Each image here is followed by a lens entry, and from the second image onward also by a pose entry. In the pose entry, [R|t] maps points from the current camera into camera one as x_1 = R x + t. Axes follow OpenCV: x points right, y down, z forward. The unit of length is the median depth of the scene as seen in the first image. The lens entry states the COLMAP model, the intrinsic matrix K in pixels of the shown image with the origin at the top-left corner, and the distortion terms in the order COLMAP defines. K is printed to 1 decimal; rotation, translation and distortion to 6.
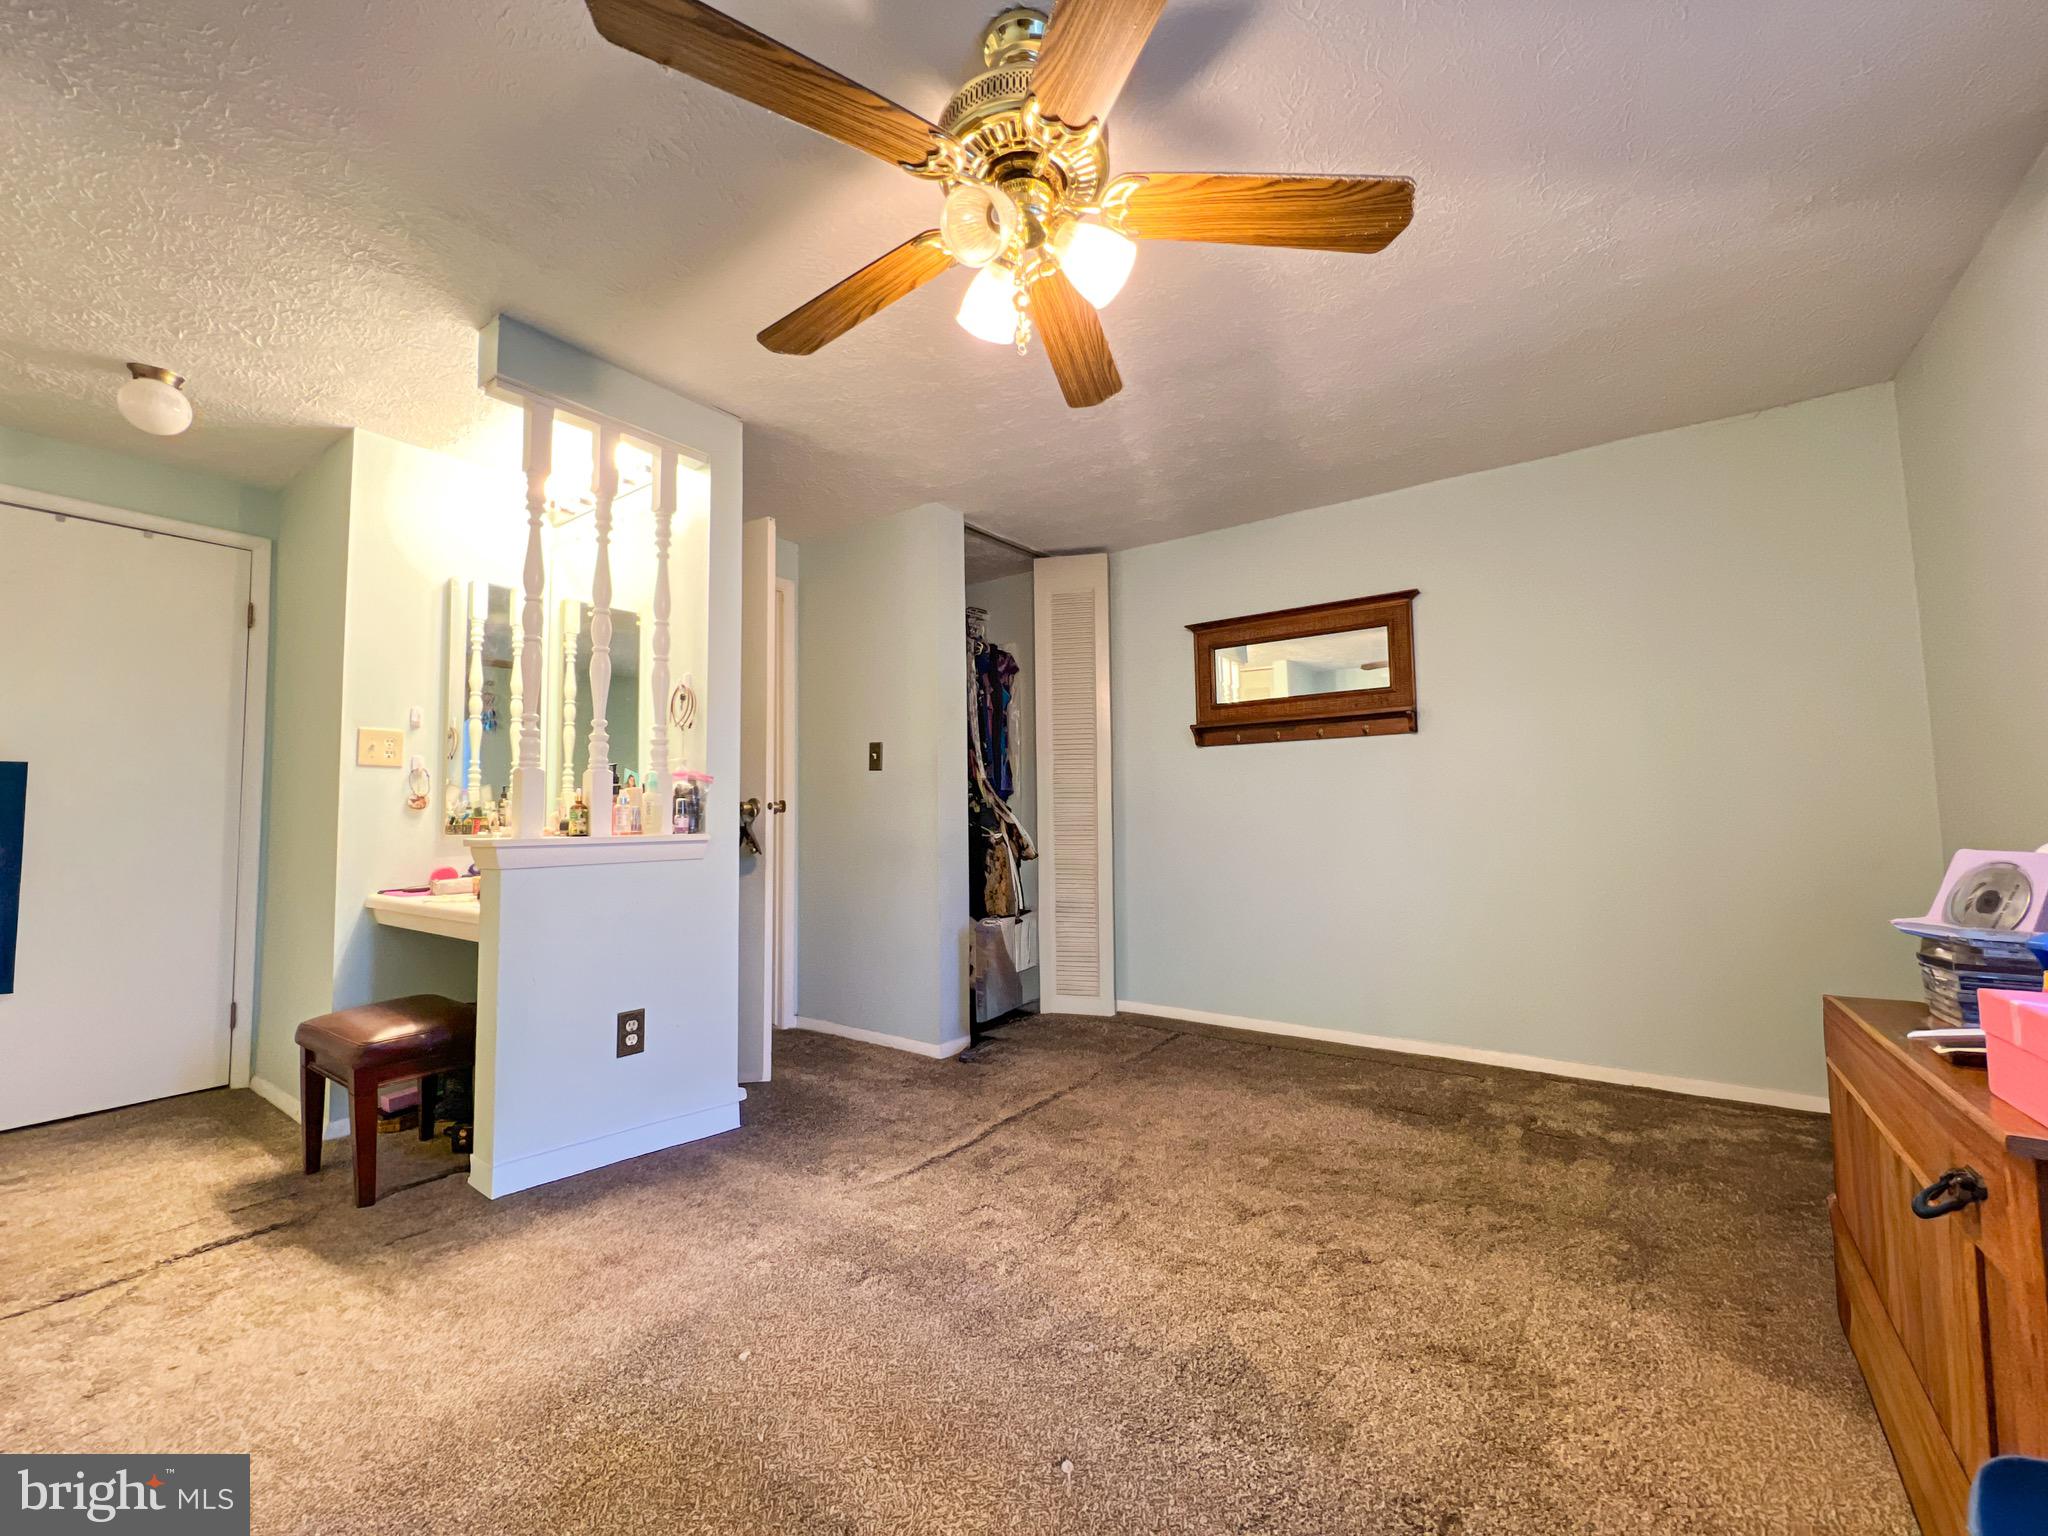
lens RADIAL K [[827.5, 0, 1025.6], [0, 827.5, 770.4], [0, 0, 1]] dist [-0.000409, -0.000093]
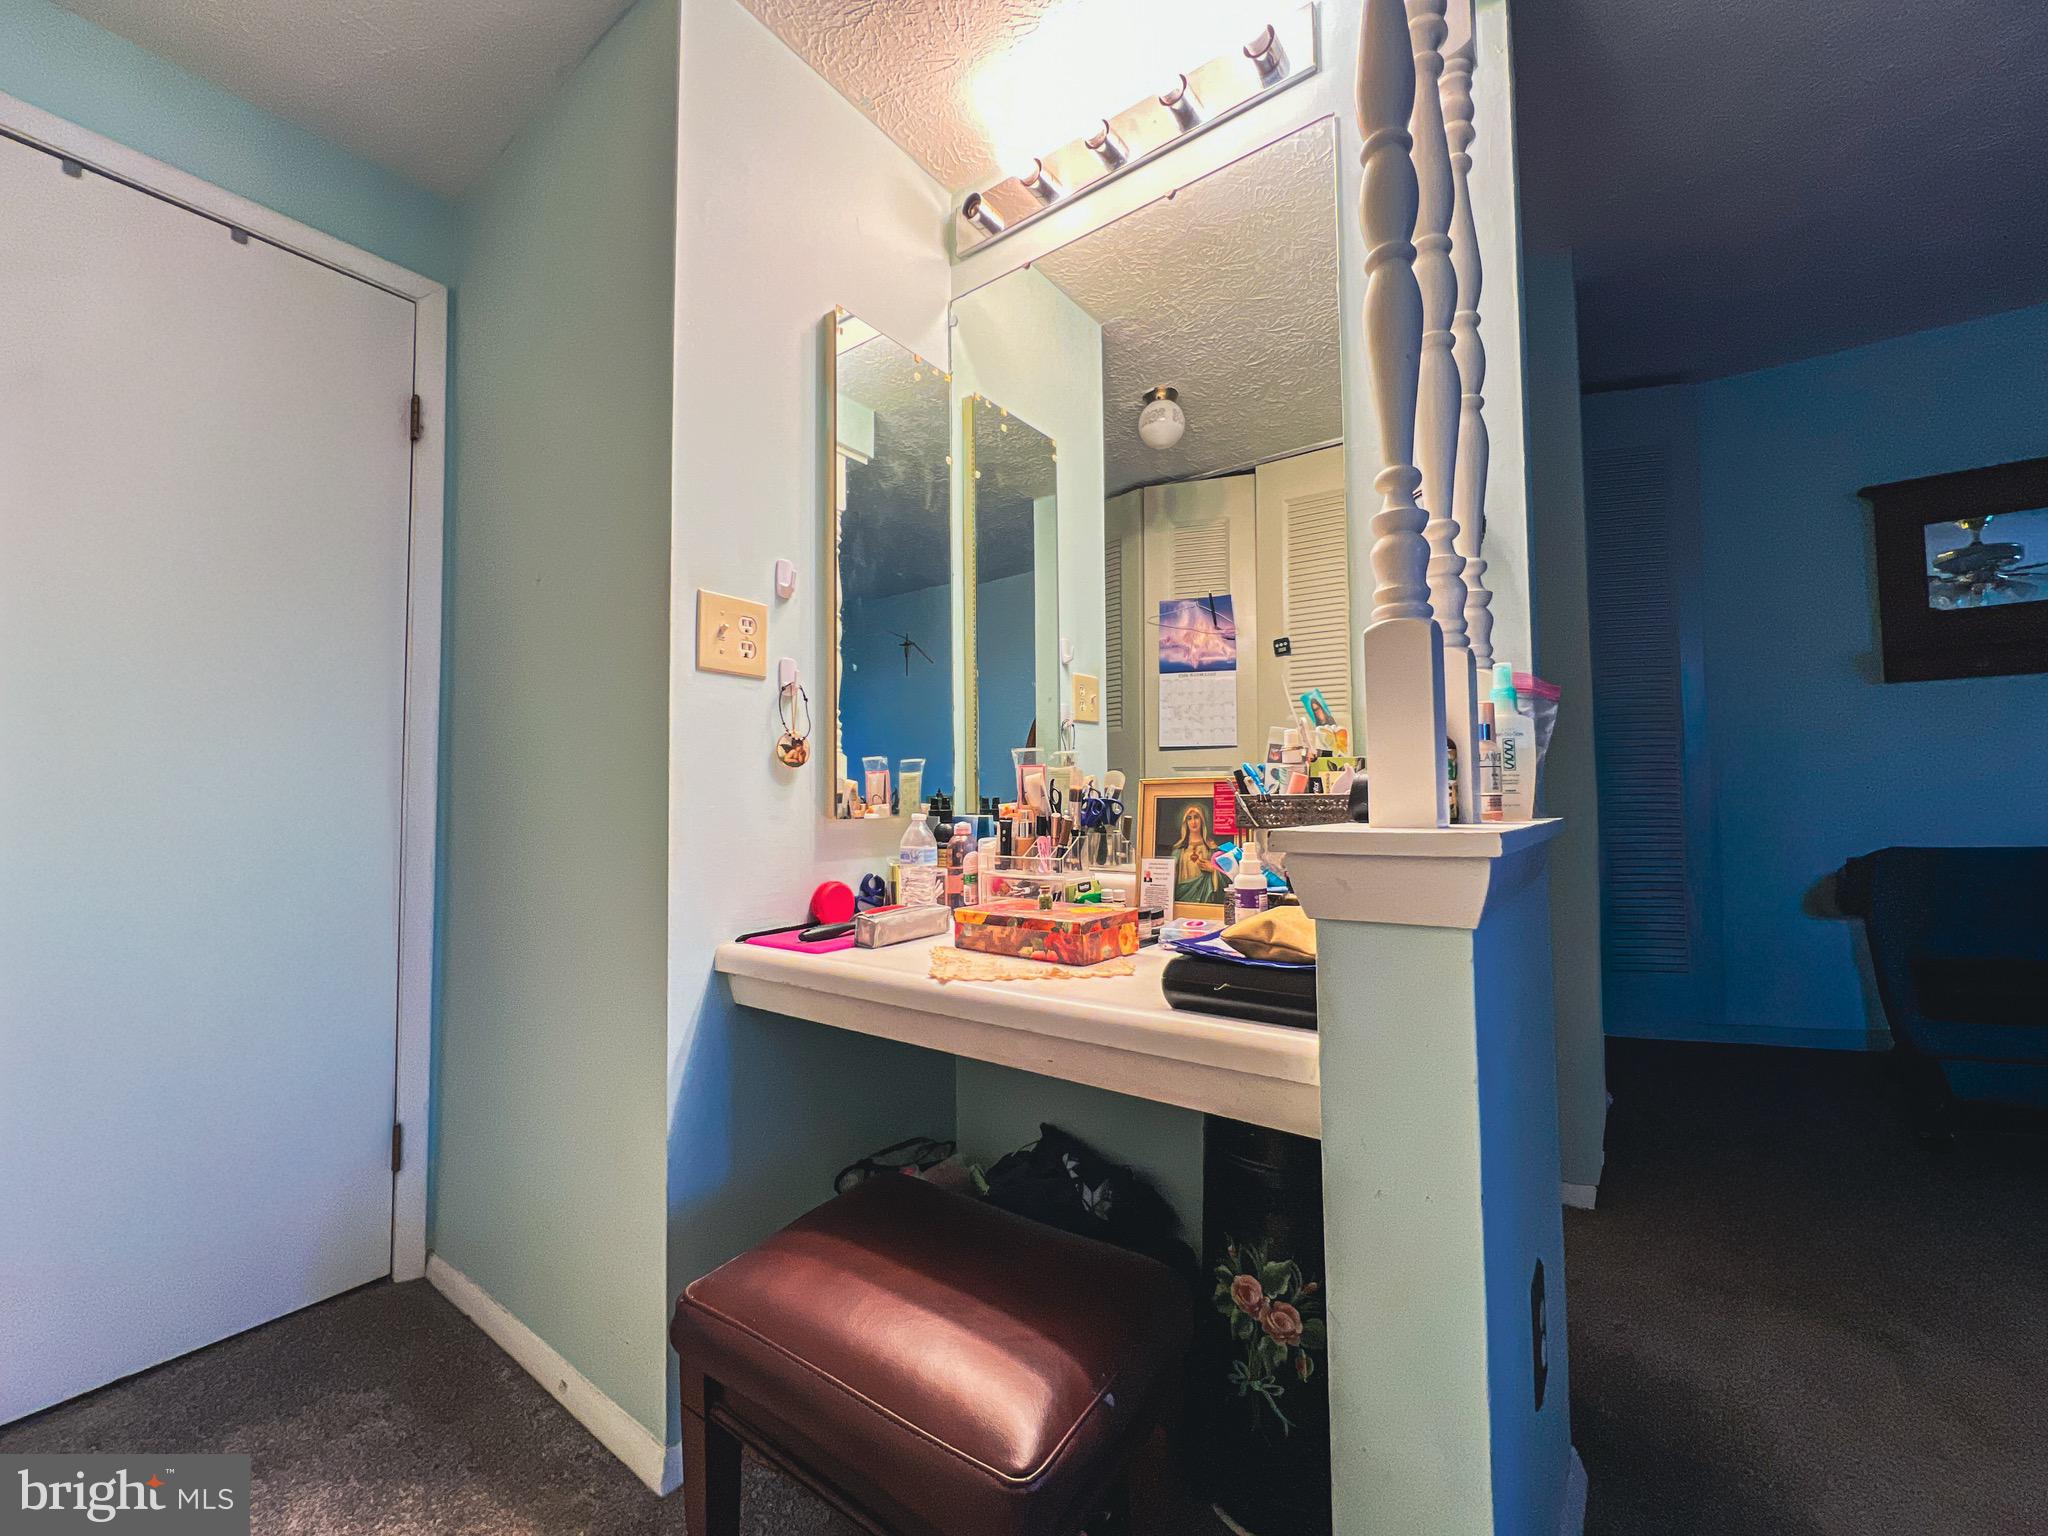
lens RADIAL K [[827.5, 0, 1023.4], [0, 827.5, 769.1], [0, 0, 1]] dist [-0.000409, -0.000093]
pose [[0.999813, 0.005683, -0.018508, -0.539337], [-0.005418, 0.999883, 0.014337, 0.037888], [0.018587, -0.014234, 0.999726, 0.469443]]
